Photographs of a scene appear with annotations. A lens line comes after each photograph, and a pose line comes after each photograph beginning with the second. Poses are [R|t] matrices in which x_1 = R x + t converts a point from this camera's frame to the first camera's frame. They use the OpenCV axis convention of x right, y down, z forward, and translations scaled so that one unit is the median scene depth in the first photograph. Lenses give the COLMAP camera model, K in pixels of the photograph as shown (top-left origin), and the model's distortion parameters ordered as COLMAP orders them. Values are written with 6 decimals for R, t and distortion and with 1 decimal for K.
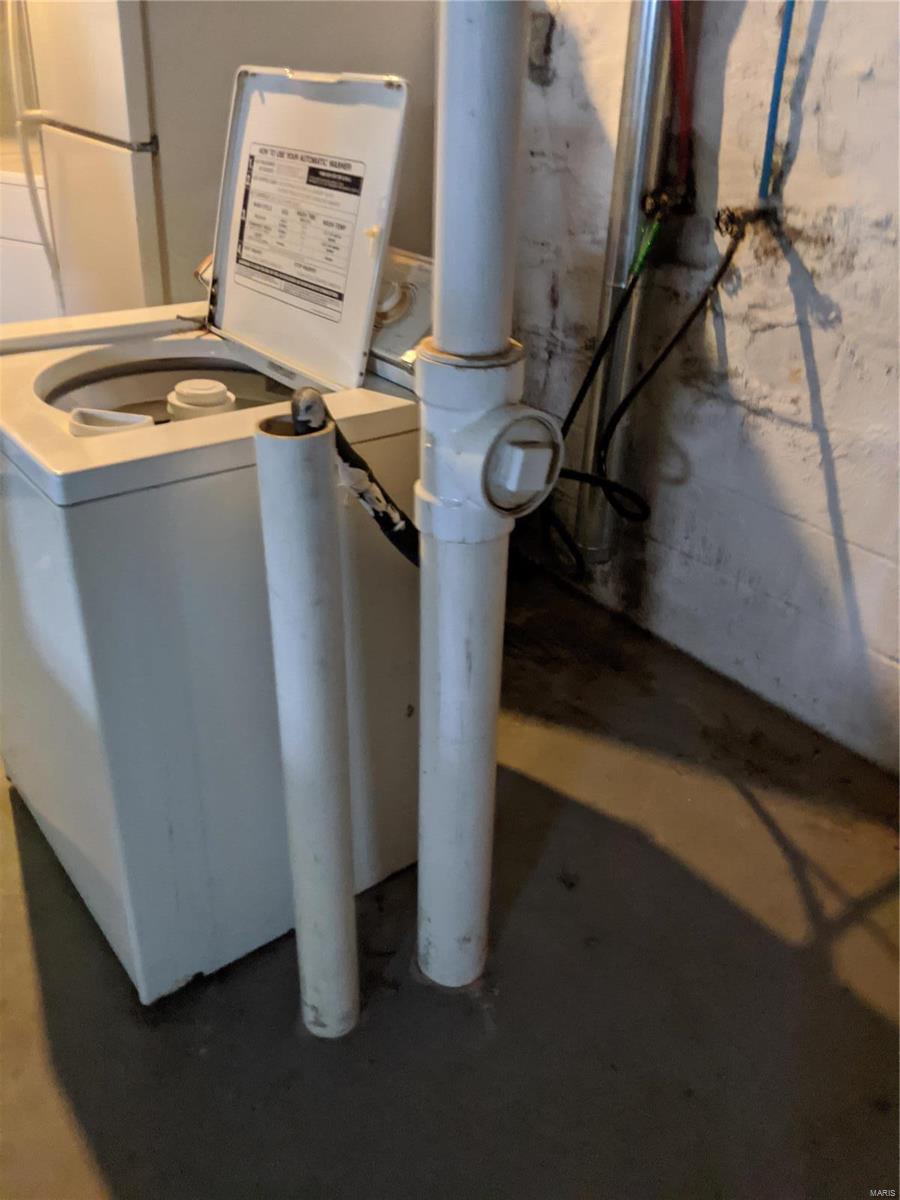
lens RADIAL K [[967.9, 0, 445.5], [0, 967.9, 608.3], [0, 0, 1]] dist [0.049916, -0.078170]
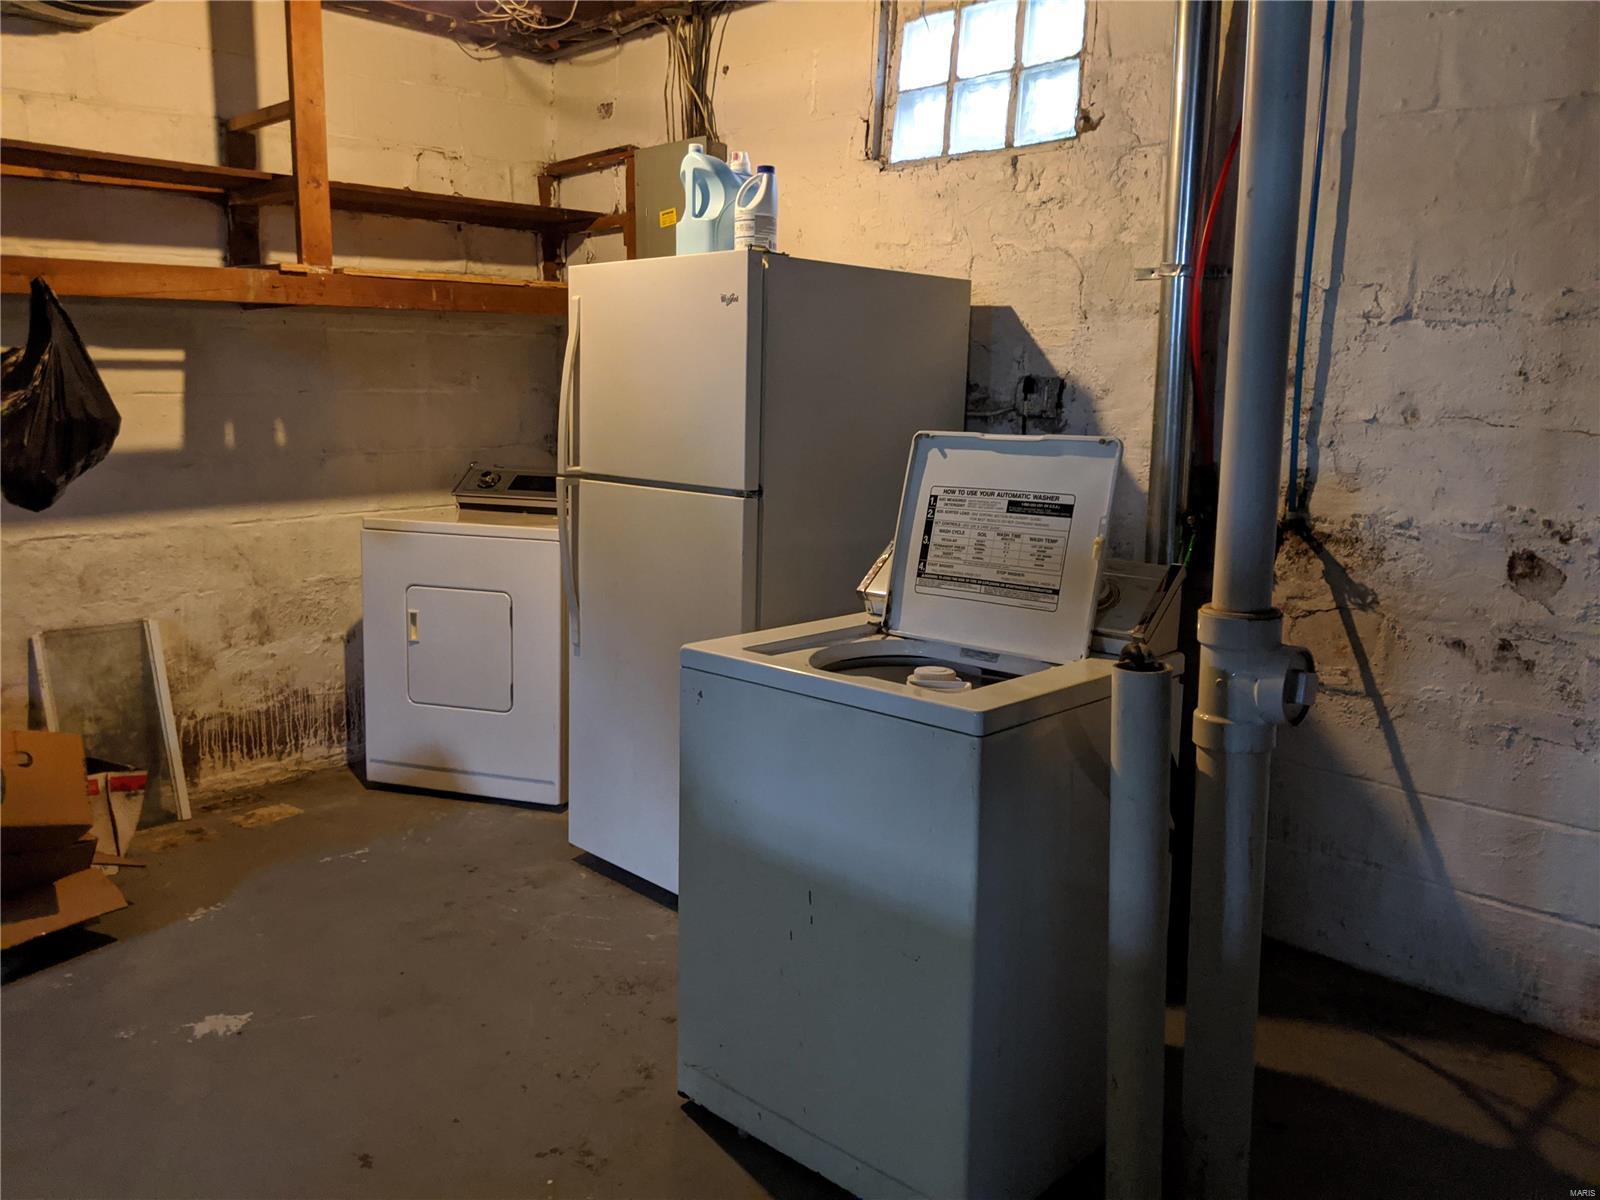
lens RADIAL K [[1290.5, 0, 800.8], [0, 1290.5, 614.1], [0, 0, 1]] dist [0.049916, -0.078170]
pose [[0.989228, -0.051021, 0.137206, -0.521265], [0.094023, 0.939848, -0.328398, 0.176247], [-0.112197, 0.337761, 0.934521, -0.406203]]
